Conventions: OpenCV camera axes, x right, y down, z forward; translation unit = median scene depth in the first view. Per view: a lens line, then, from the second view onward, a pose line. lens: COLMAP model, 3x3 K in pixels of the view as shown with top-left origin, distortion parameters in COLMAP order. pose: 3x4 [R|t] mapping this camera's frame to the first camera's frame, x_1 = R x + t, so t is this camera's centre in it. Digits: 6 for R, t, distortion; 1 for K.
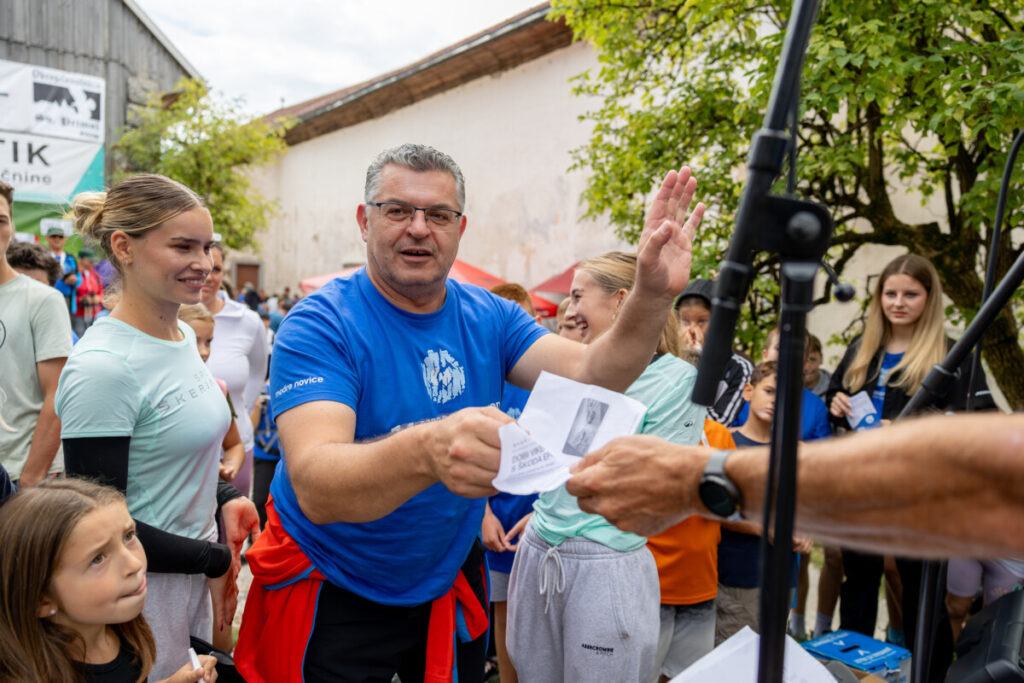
lens RADIAL K [[668.3, 0, 501.6], [0, 668.3, 345.6], [0, 0, 1]] dist [0.002410, -0.000394]
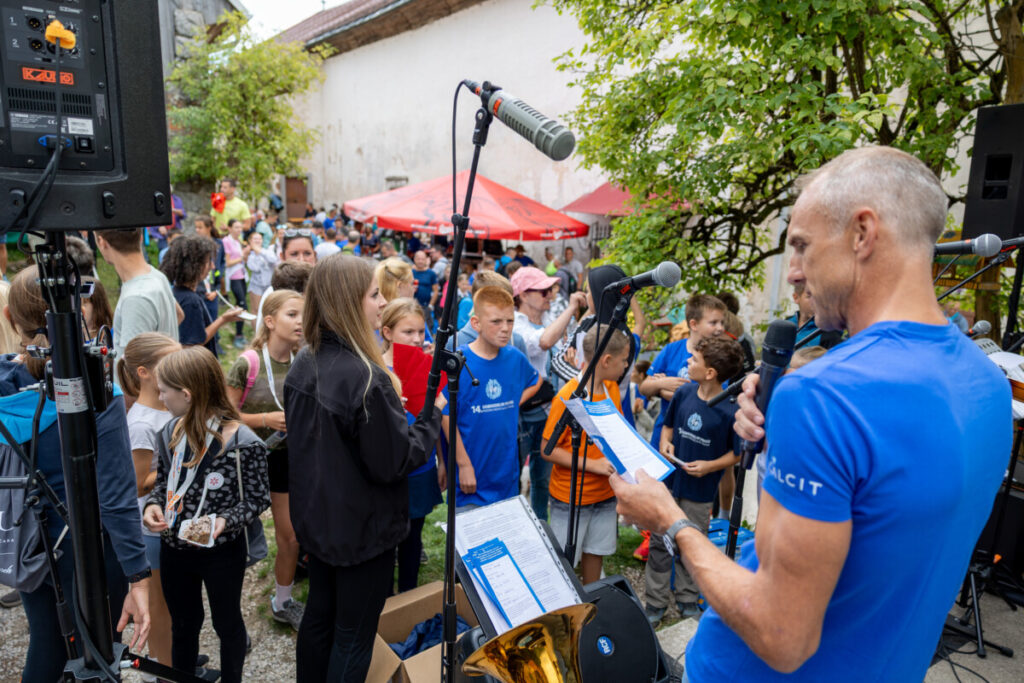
lens RADIAL K [[675.7, 0, 512.0], [0, 675.7, 341.5], [0, 0, 1]] dist [-0.004750, 0.002896]
pose [[0.997852, 0.006023, -0.065233, 0.045376], [0.003277, 0.989928, 0.141532, -0.034355], [0.065428, -0.141442, 0.987782, -0.089718]]
